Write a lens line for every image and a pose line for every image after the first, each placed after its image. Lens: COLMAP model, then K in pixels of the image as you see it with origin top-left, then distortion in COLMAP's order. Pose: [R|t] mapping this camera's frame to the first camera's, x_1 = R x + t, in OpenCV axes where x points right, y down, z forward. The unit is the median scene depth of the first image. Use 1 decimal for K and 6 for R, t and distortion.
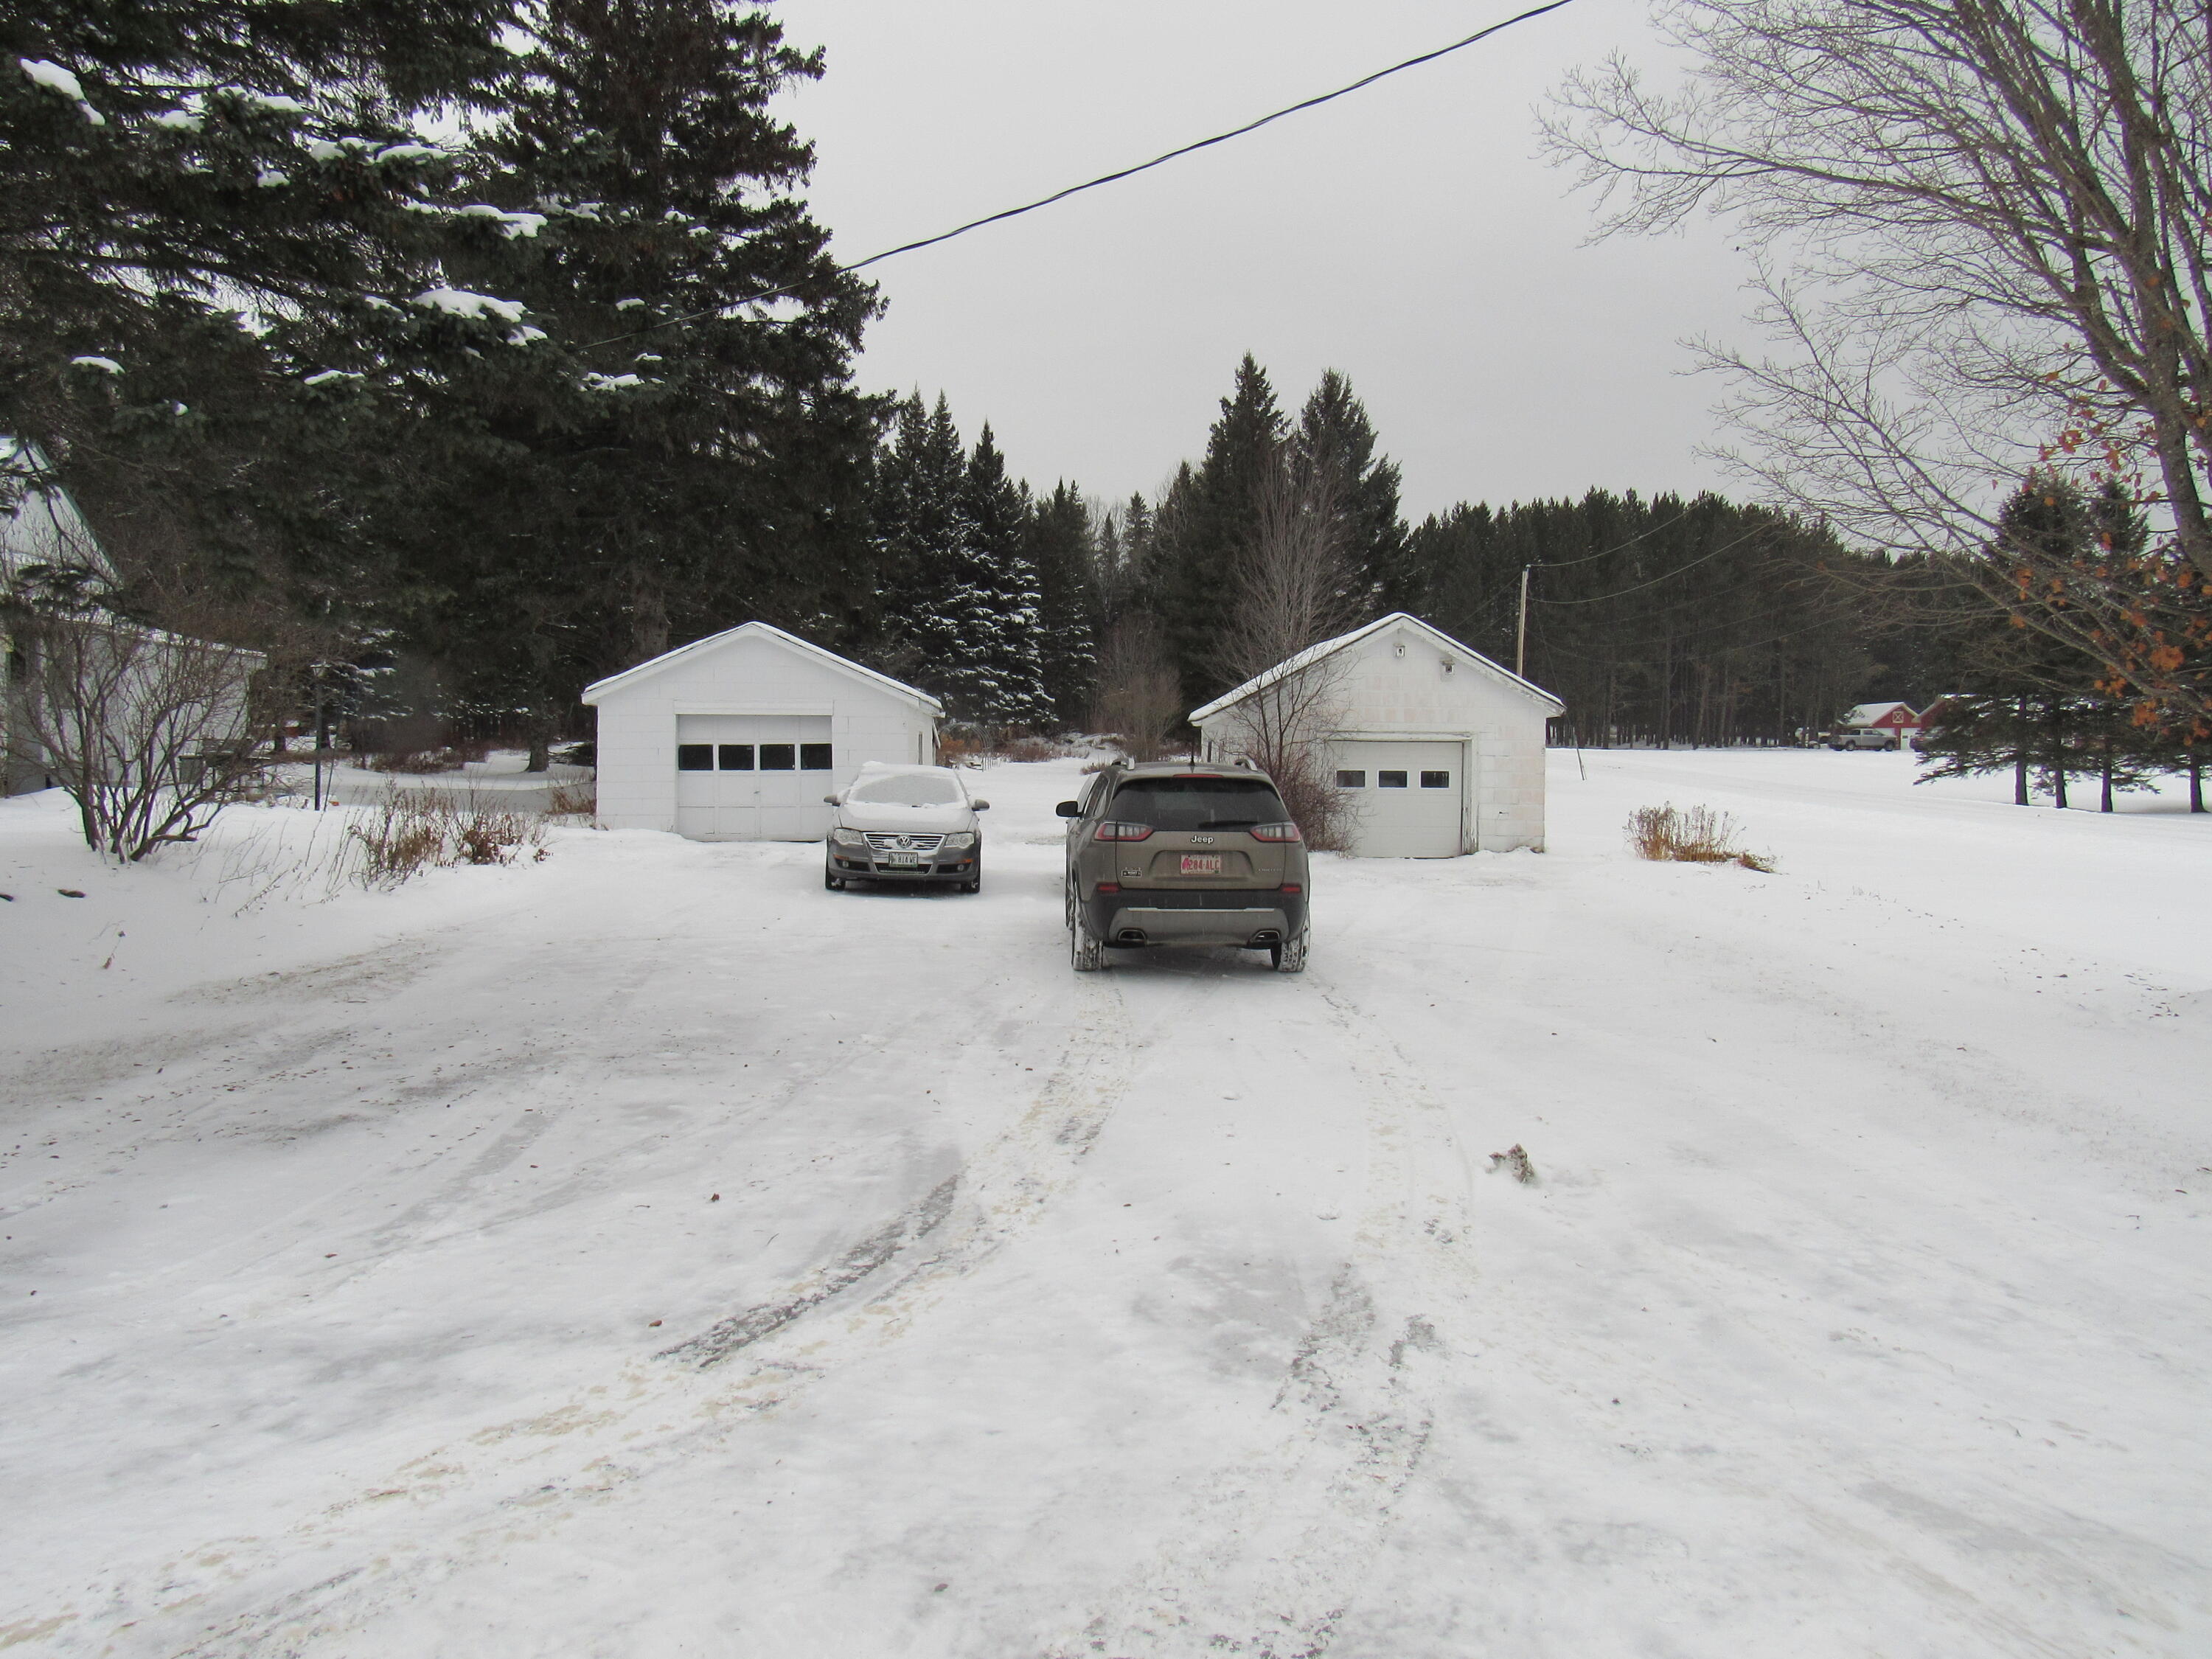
lens RADIAL K [[1581.5, 0, 1096.6], [0, 1581.5, 830.5], [0, 0, 1]] dist [-0.008882, -0.000838]
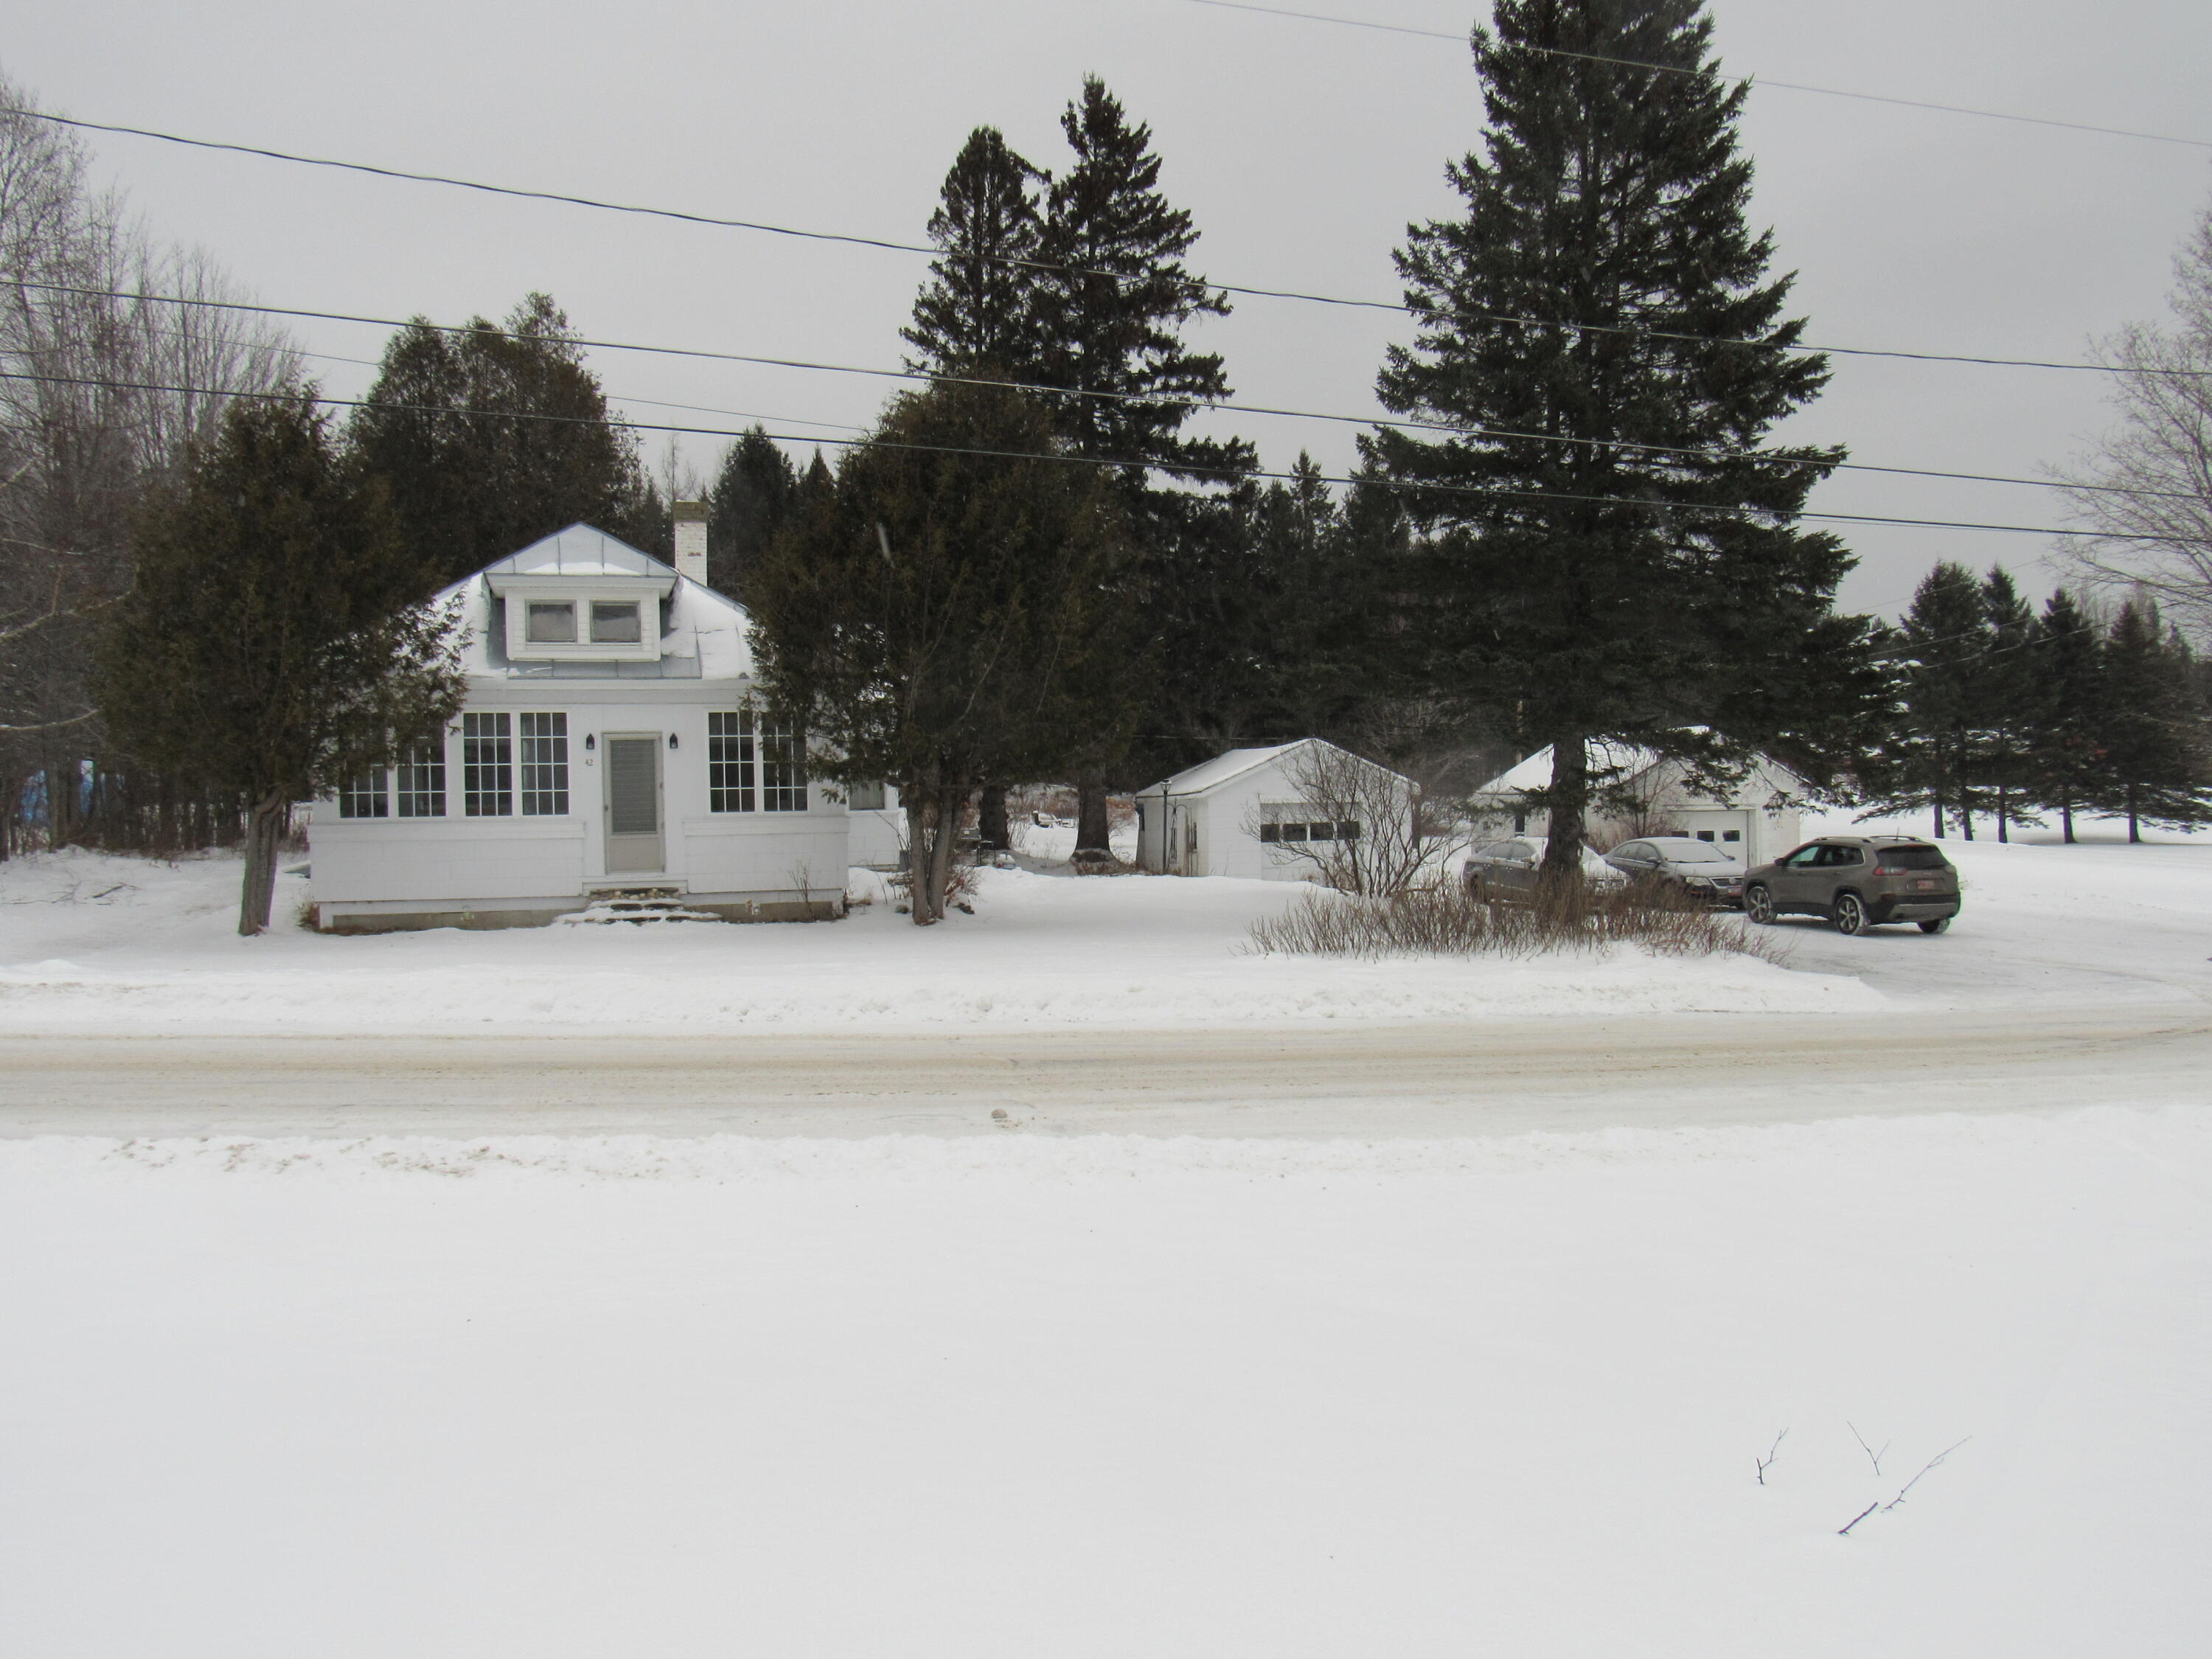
lens RADIAL K [[1908.2, 0, 1107.2], [0, 1908.2, 827.7], [0, 0, 1]] dist [-0.013516, -0.004134]
pose [[0.978992, -0.021894, 0.202719, -0.322572], [0.027994, 0.999236, -0.027270, -0.003527], [-0.201967, 0.032372, 0.978857, -0.283235]]
